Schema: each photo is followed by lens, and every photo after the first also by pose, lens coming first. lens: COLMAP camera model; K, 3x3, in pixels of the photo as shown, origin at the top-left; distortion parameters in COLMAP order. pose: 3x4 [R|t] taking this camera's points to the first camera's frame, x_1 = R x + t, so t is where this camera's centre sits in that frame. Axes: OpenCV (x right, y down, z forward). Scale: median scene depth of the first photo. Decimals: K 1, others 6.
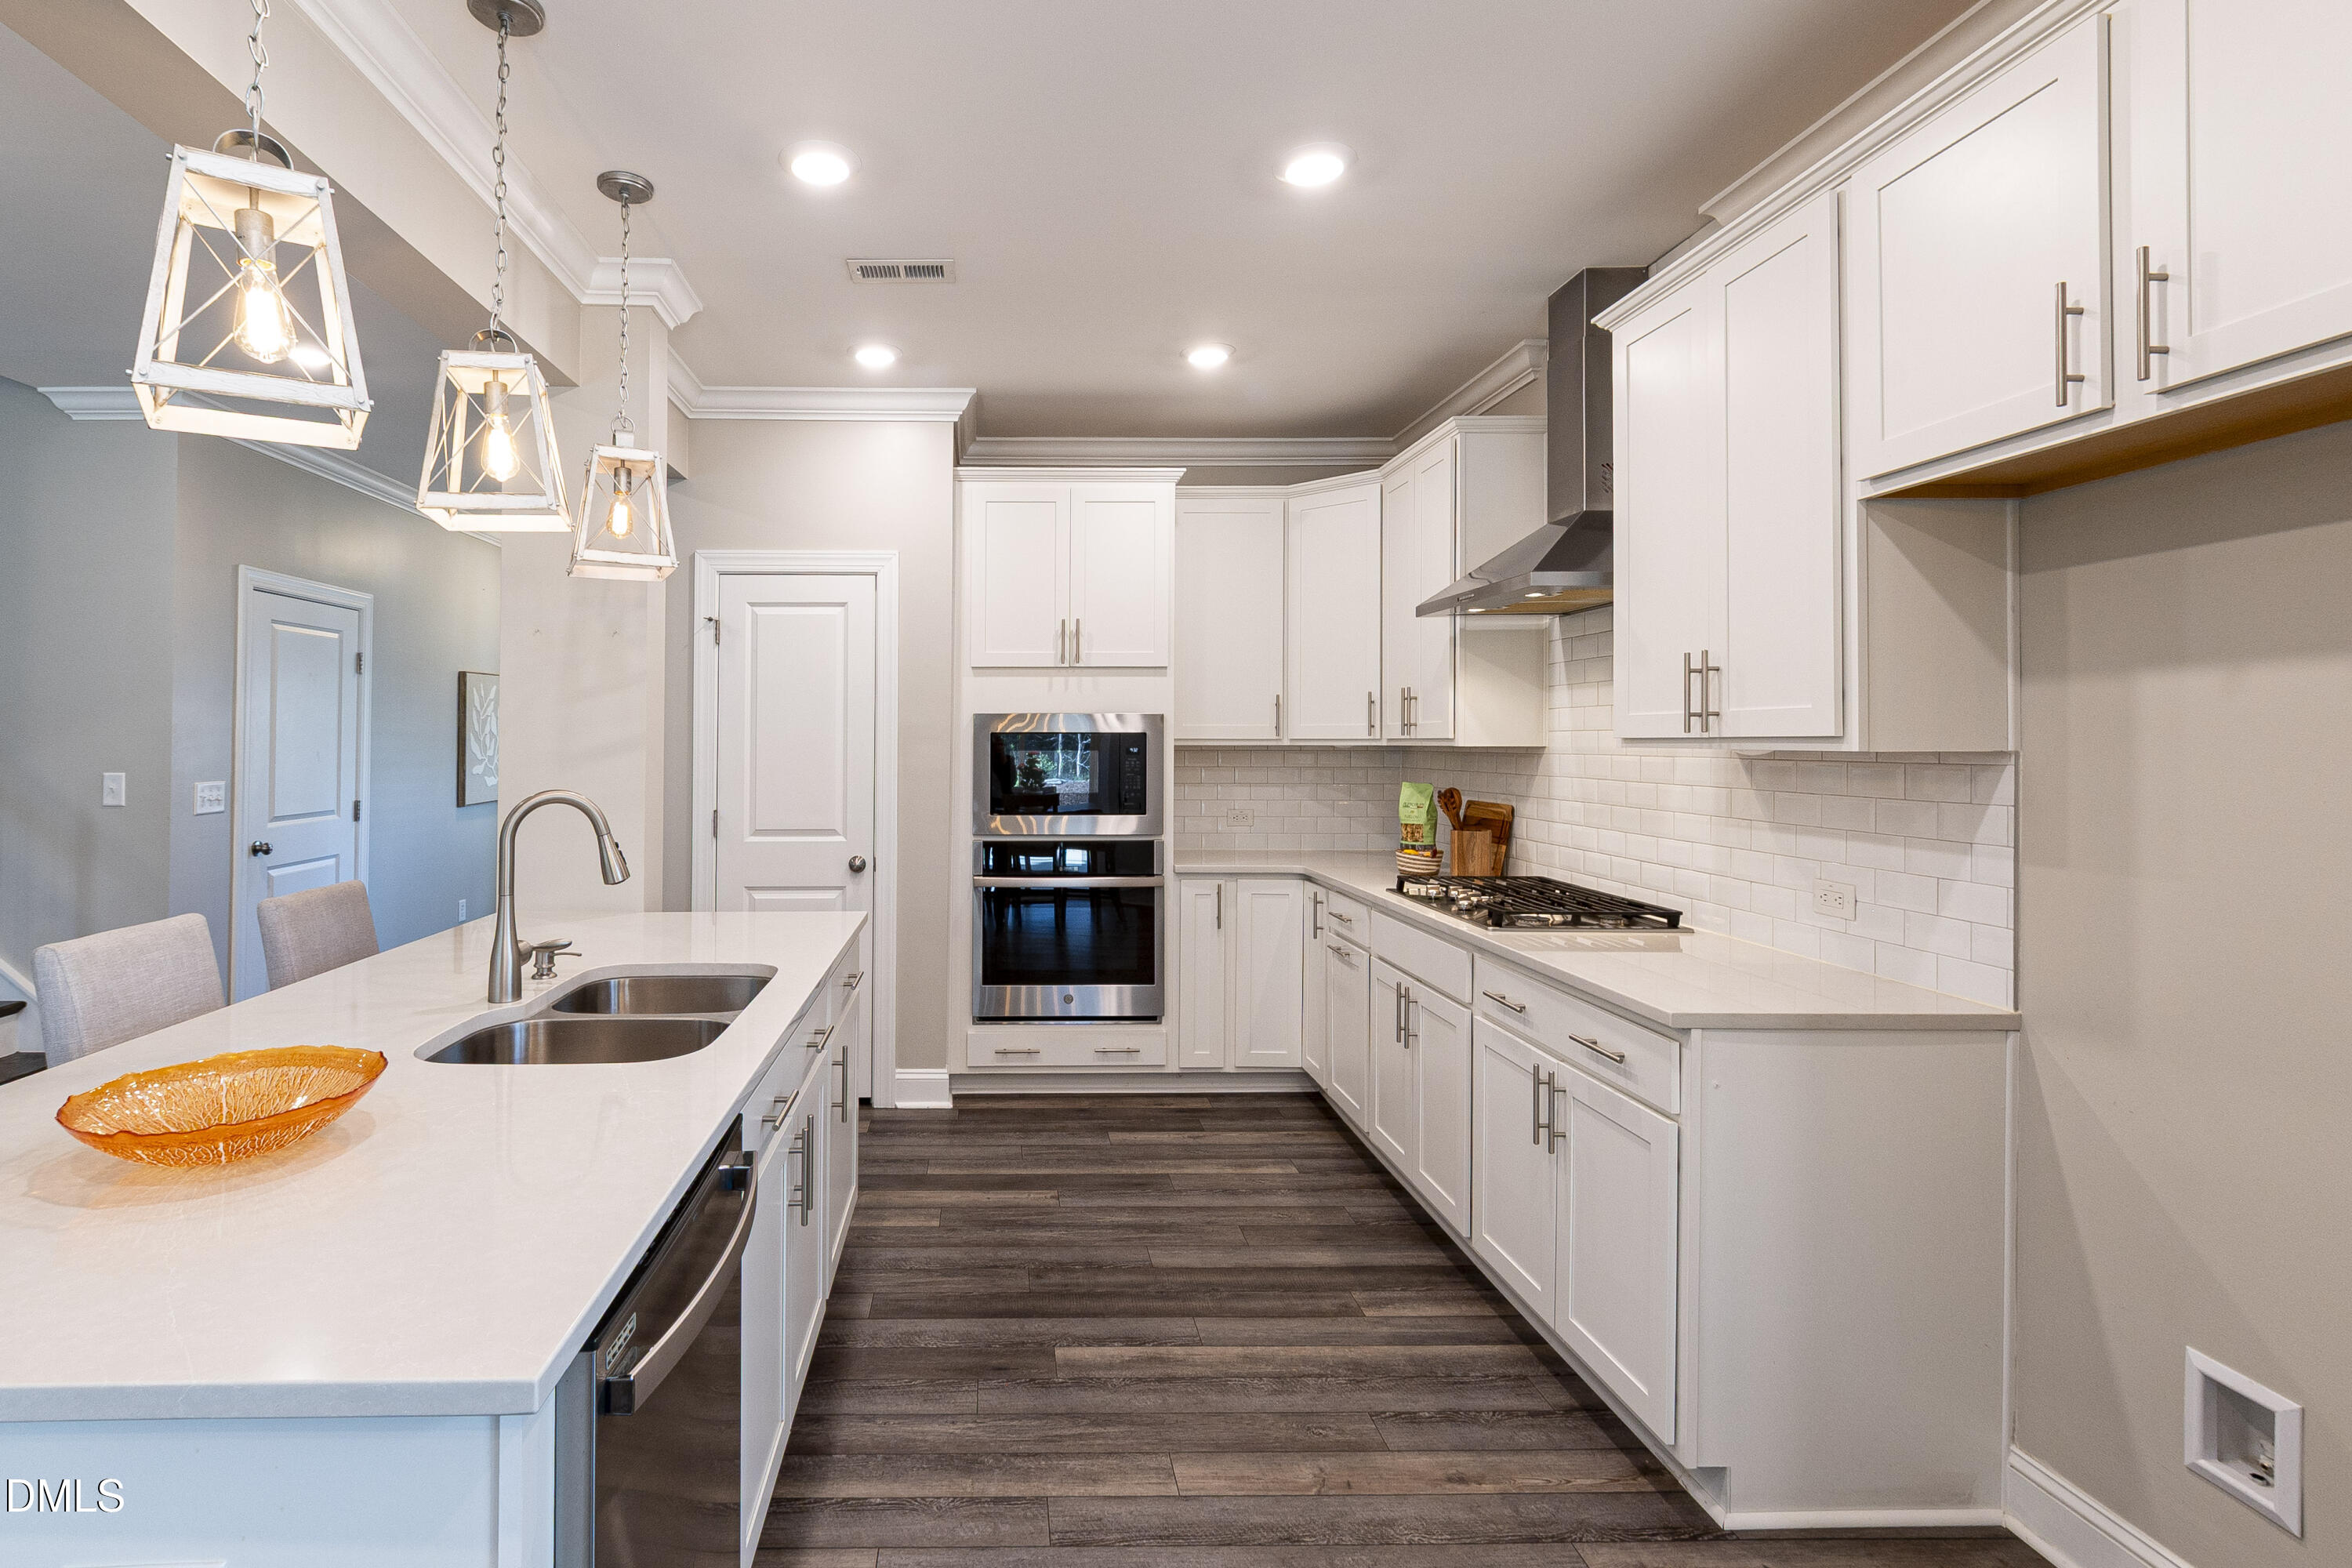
lens RADIAL K [[1120.7, 0, 972.7], [0, 1120.7, 736.2], [0, 0, 1]] dist [-0.002312, -0.001829]
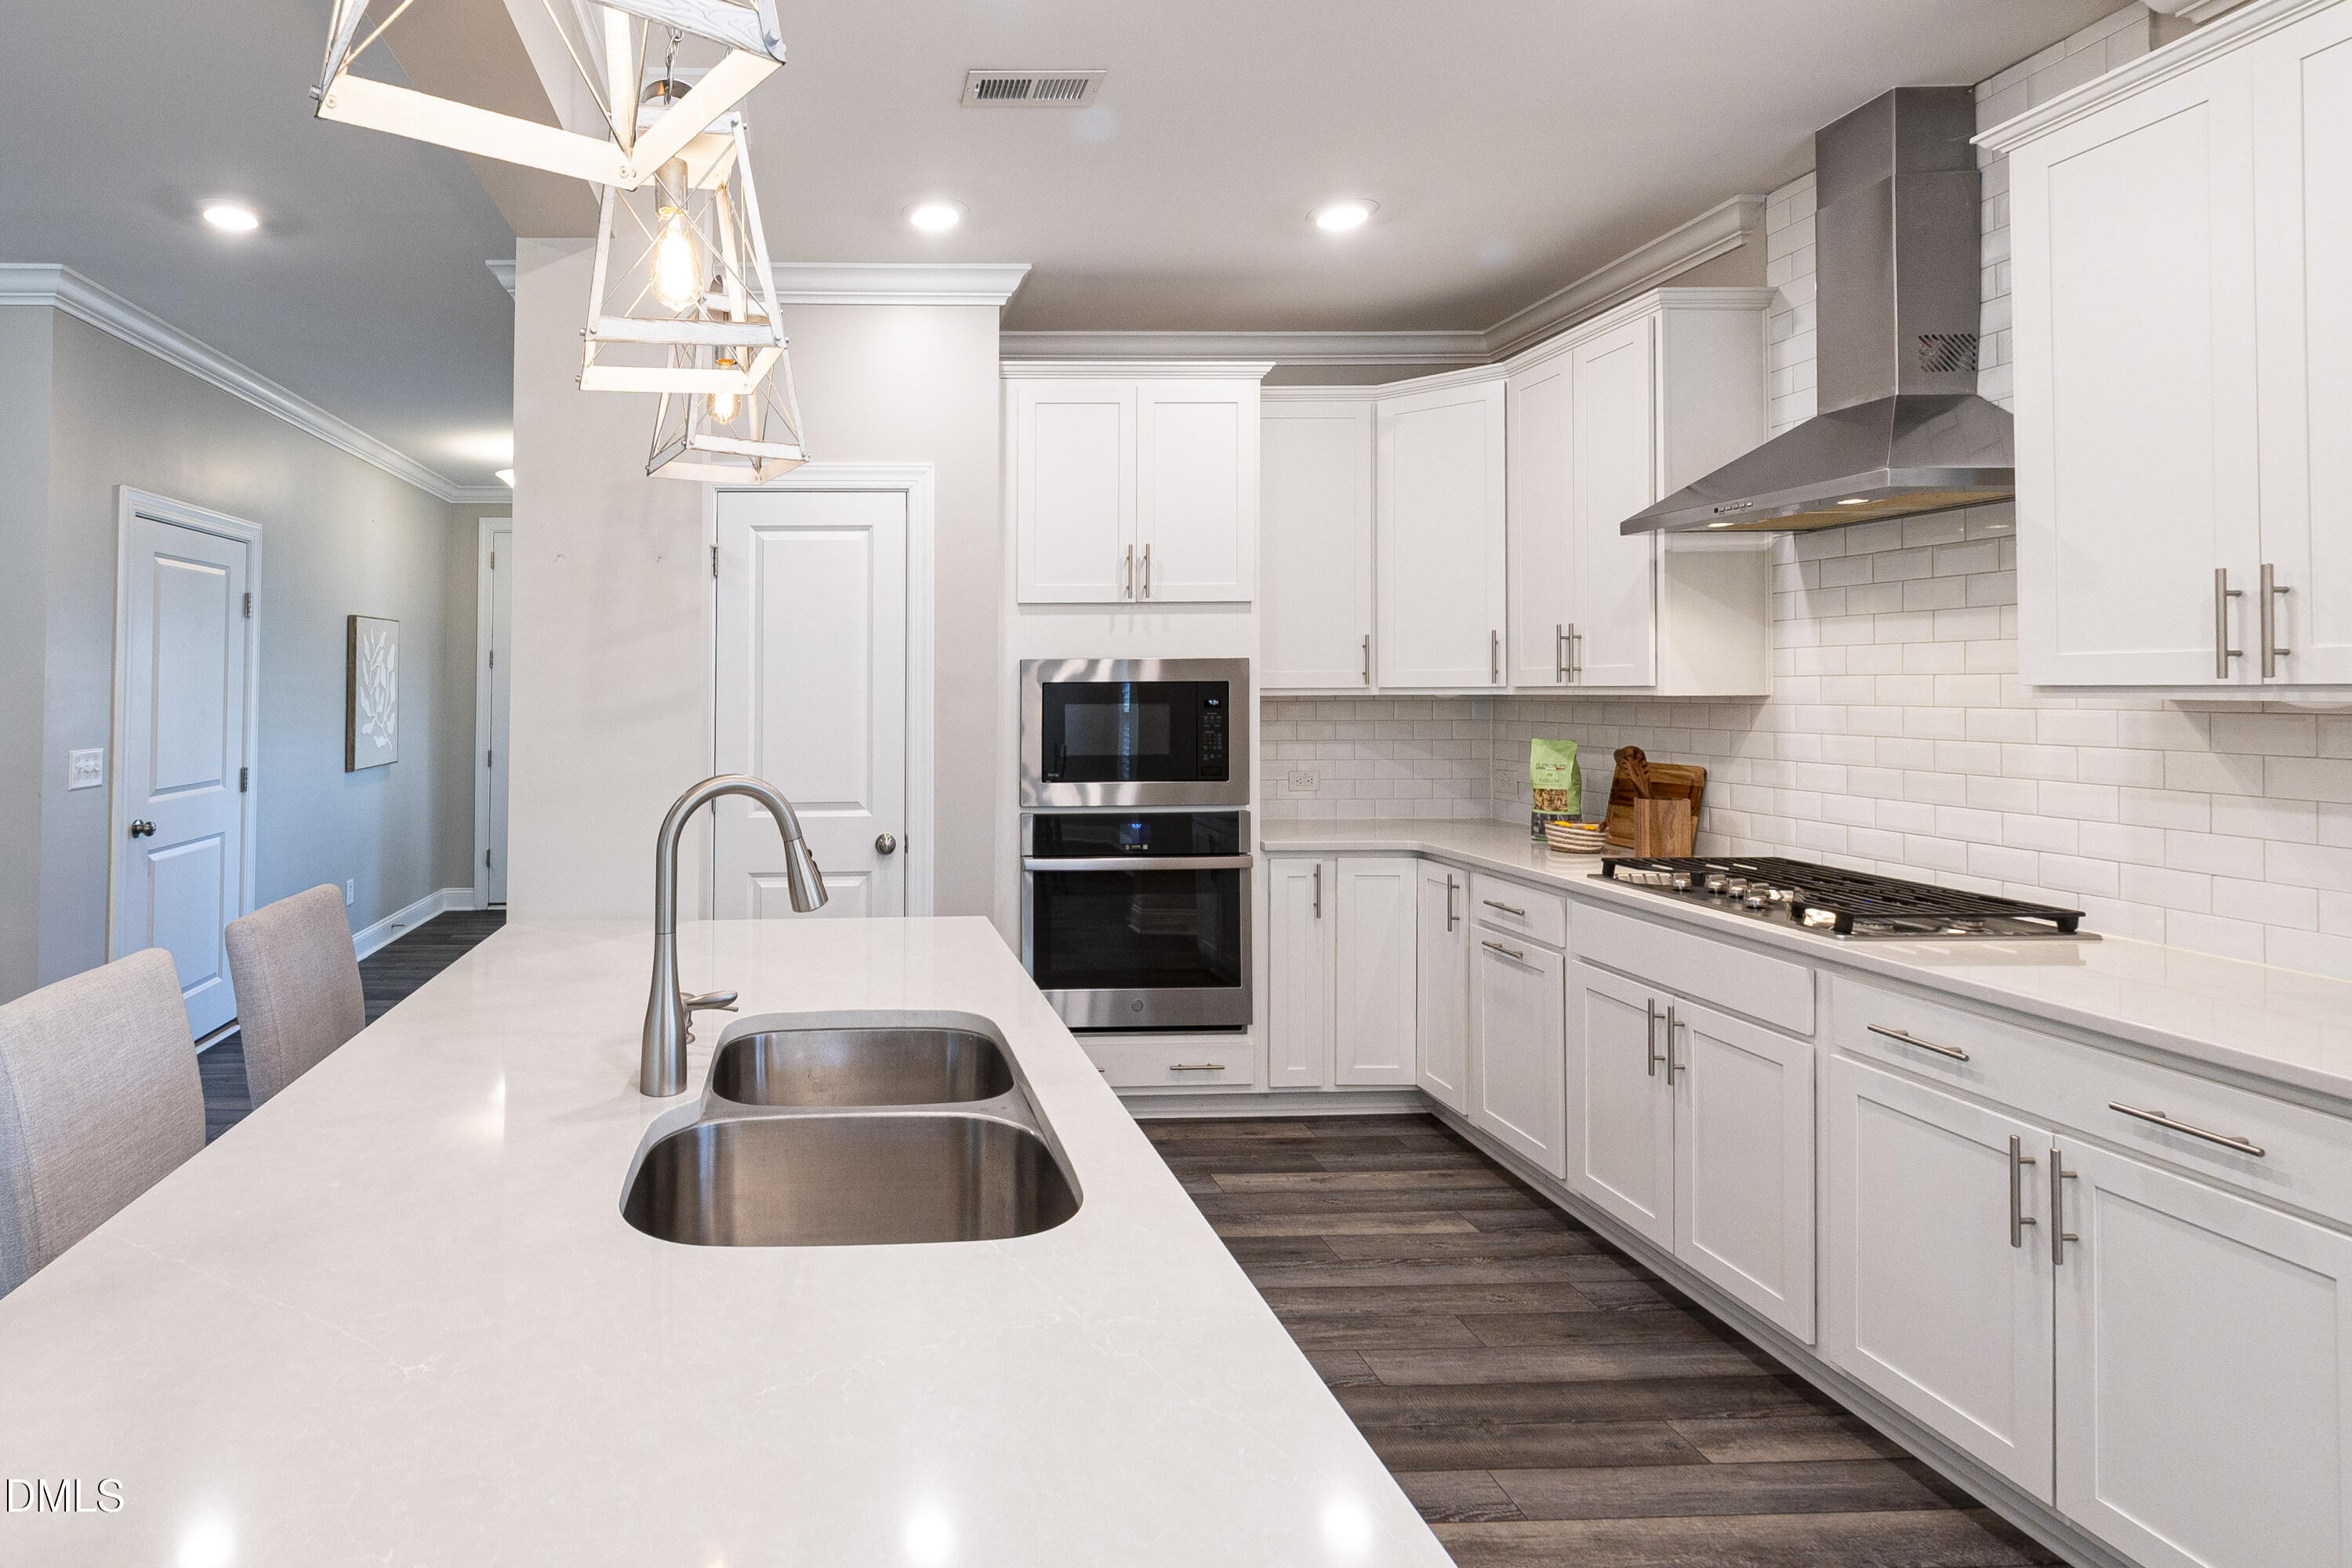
lens RADIAL K [[1184.3, 0, 834.0], [0, 1184.3, 670.4], [0, 0, 1]] dist [-0.001639, -0.001161]
pose [[0.999923, -0.006729, 0.010405, -0.152678], [0.006852, 0.999906, -0.011835, -0.003006], [-0.010325, 0.011905, 0.999876, 0.136259]]
